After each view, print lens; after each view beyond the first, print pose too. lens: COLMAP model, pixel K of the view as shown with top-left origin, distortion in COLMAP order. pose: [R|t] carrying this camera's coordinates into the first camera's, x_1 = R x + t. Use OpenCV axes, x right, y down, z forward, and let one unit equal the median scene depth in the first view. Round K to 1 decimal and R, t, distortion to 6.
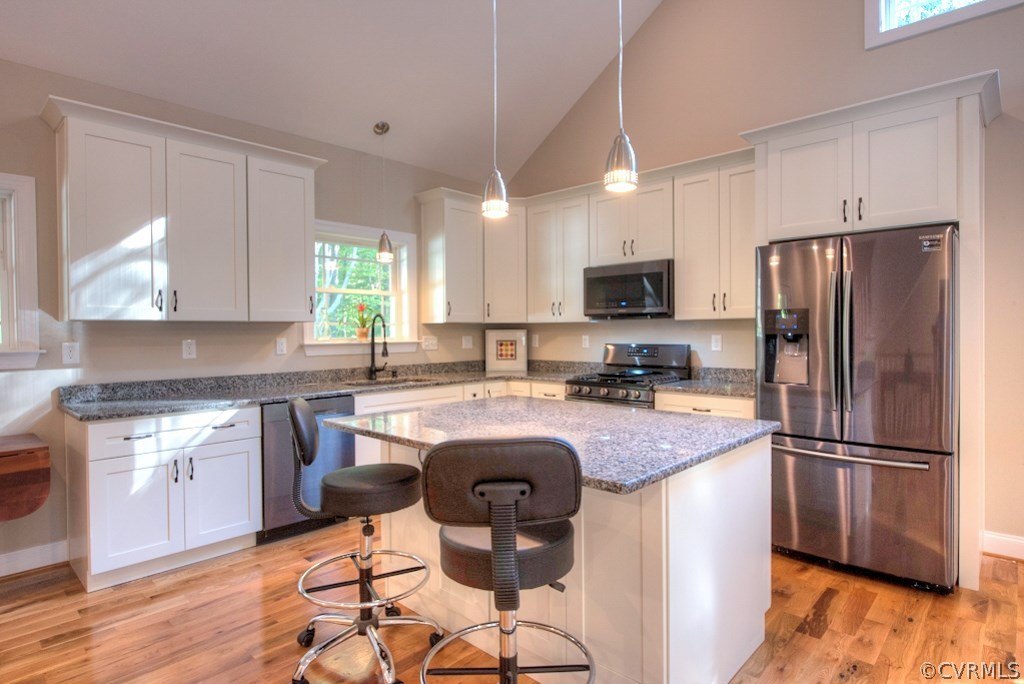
lens RADIAL K [[562.2, 0, 512.0], [0, 562.2, 337.3], [0, 0, 1]] dist [0.005792, 0.001405]
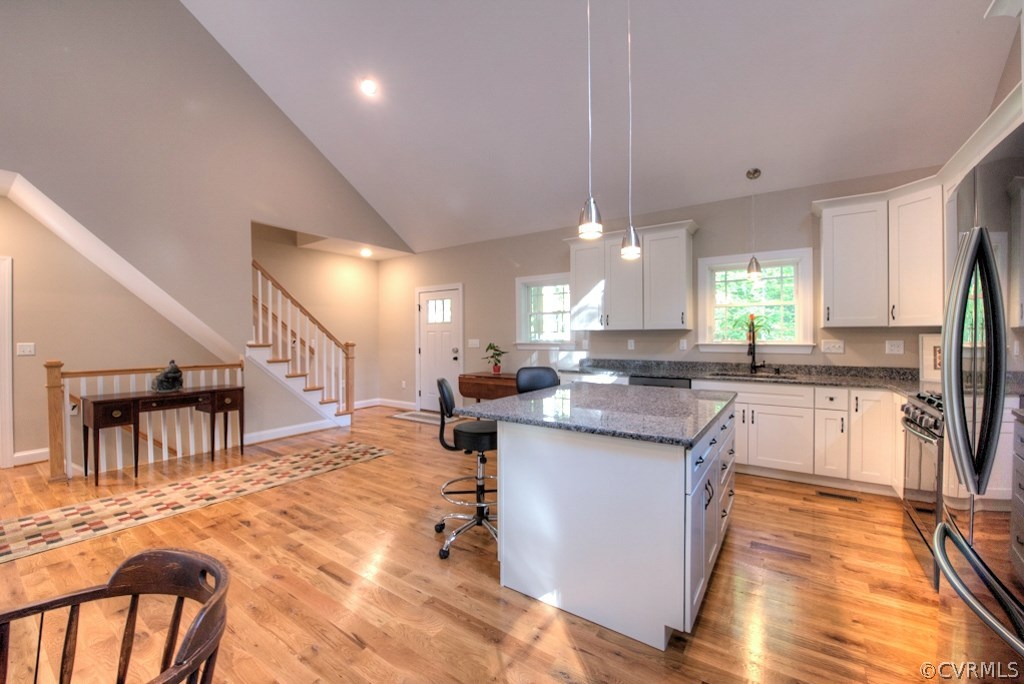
lens RADIAL K [[417.2, 0, 510.6], [0, 417.2, 338.1], [0, 0, 1]] dist [-0.018483, 0.000490]
pose [[0.134735, 0.012847, -0.990798, 0.581033], [-0.008098, 0.999897, 0.011864, -0.010423], [0.990849, 0.006425, 0.134825, 0.325372]]
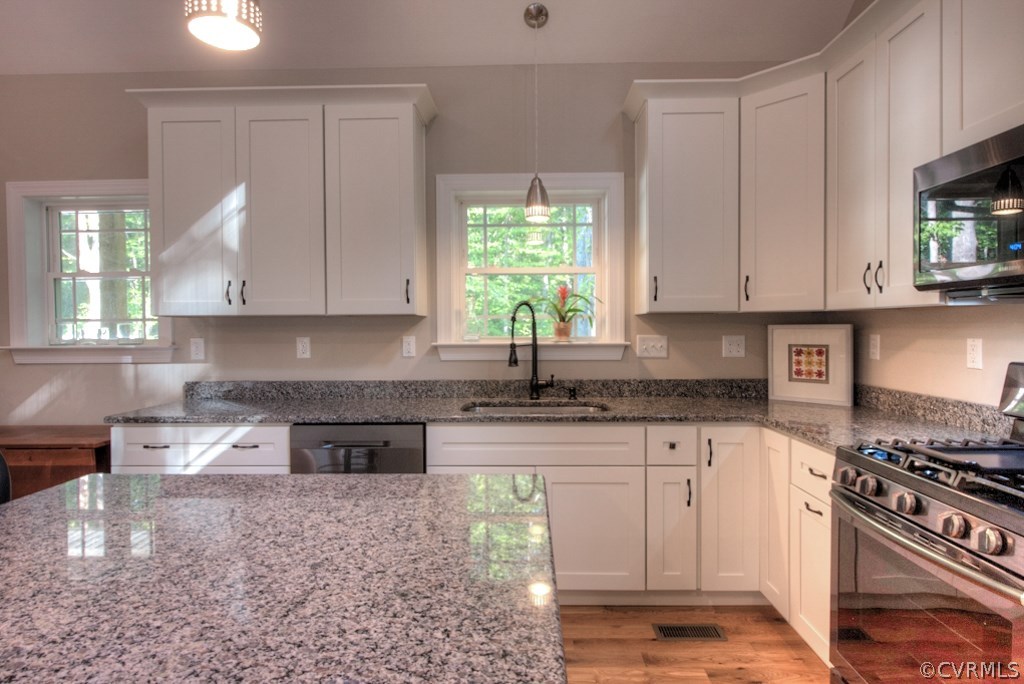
lens RADIAL K [[562.2, 0, 522.0], [0, 562.2, 335.7], [0, 0, 1]] dist [0.005792, 0.001405]
pose [[0.663204, 0.013914, -0.748309, 0.238130], [-0.008199, 0.999902, 0.011326, -0.007897], [0.748393, -0.001376, 0.663254, 0.526750]]
